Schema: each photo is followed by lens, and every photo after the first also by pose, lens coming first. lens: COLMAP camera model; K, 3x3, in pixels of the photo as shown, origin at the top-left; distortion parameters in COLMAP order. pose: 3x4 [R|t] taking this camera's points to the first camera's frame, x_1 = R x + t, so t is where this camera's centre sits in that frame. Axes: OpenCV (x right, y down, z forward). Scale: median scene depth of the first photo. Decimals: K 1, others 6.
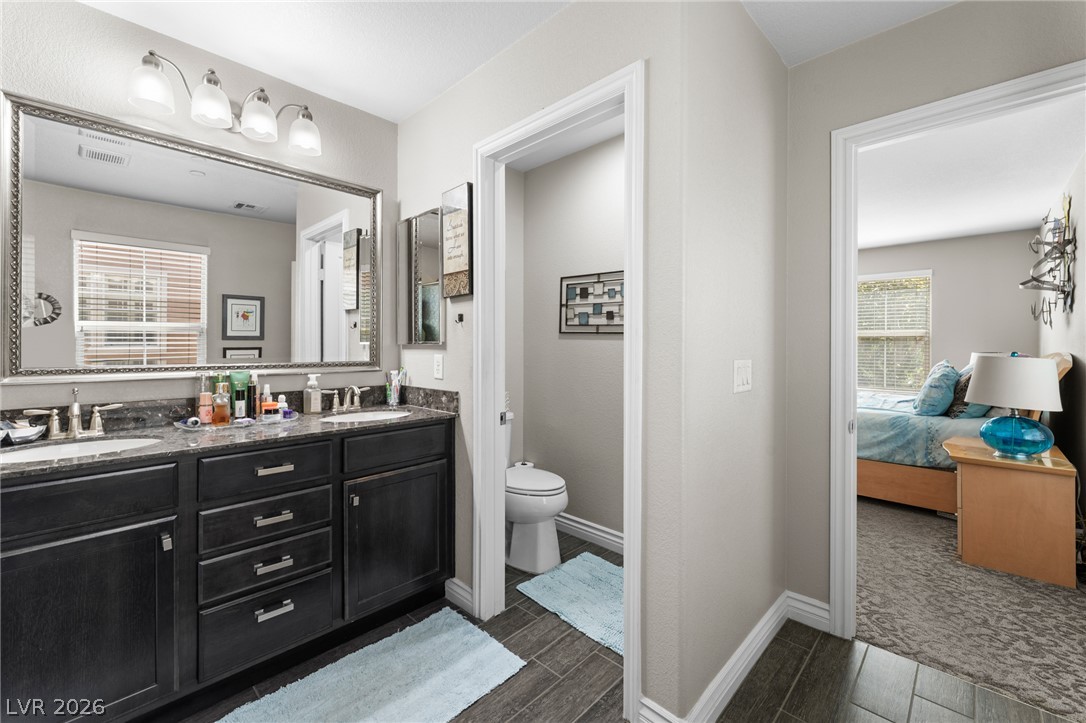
lens RADIAL K [[443.3, 0, 542.6], [0, 443.3, 348.0], [0, 0, 1]] dist [0.000134, -0.000578]
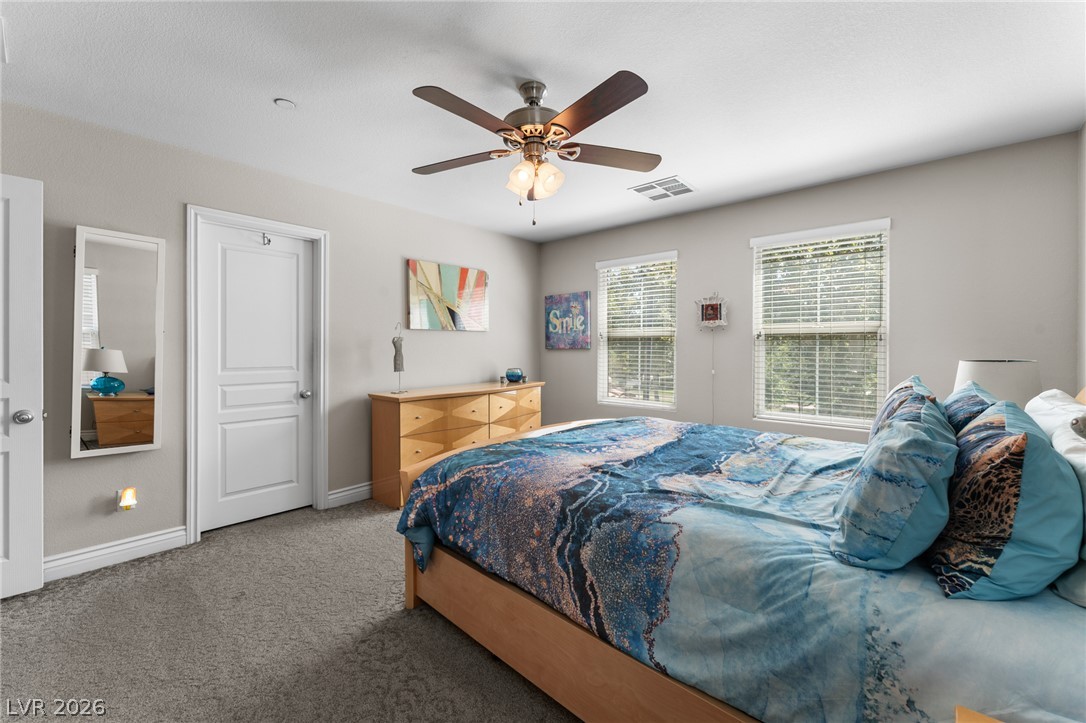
lens RADIAL K [[443.3, 0, 517.9], [0, 443.3, 346.7], [0, 0, 1]] dist [0.000134, -0.000578]
pose [[0.999894, -0.002573, 0.014354, 0.604351], [0.002620, 0.999991, -0.003269, -0.010462], [-0.014346, 0.003306, 0.999892, 0.674215]]
